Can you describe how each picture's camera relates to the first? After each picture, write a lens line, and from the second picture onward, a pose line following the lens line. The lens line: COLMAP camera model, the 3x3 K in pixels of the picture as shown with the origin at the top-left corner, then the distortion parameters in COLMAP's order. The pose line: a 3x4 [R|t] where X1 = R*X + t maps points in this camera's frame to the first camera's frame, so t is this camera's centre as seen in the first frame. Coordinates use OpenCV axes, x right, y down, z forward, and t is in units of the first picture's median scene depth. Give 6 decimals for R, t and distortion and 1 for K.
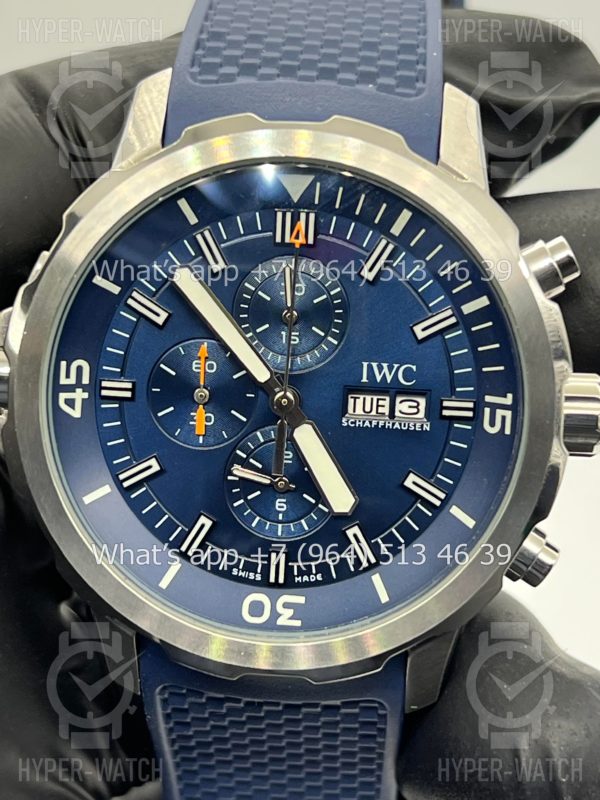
lens RADIAL K [[1864.9, 0, 300.0], [0, 1864.9, 400.0], [0, 0, 1]] dist [0.236649, -0.006195]
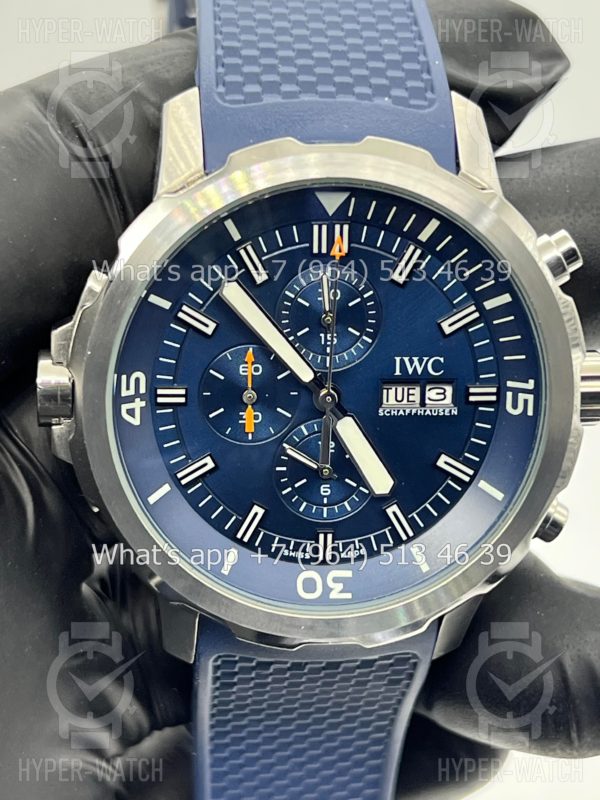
lens RADIAL K [[1864.9, 0, 300.0], [0, 1864.9, 400.0], [0, 0, 1]] dist [0.236649, -0.006195]
pose [[0.986292, -0.068040, 0.150328, -0.187546], [0.051541, 0.992478, 0.111045, -0.119612], [-0.156752, -0.101775, 0.982380, -0.069678]]
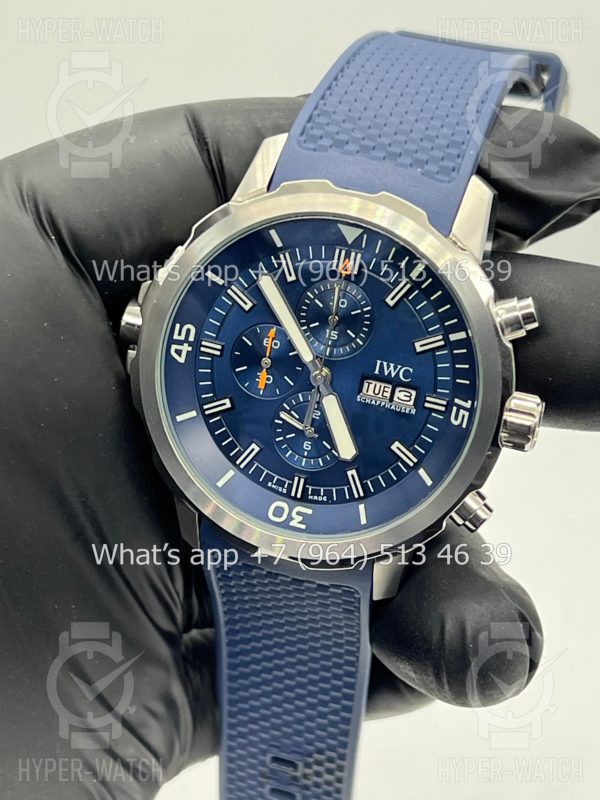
lens RADIAL K [[1864.9, 0, 300.0], [0, 1864.9, 400.0], [0, 0, 1]] dist [0.236649, -0.006195]
pose [[0.974497, 0.179726, -0.134368, 0.175142], [-0.168184, 0.981369, 0.092896, -0.114215], [0.148560, -0.067929, 0.986568, -0.441073]]
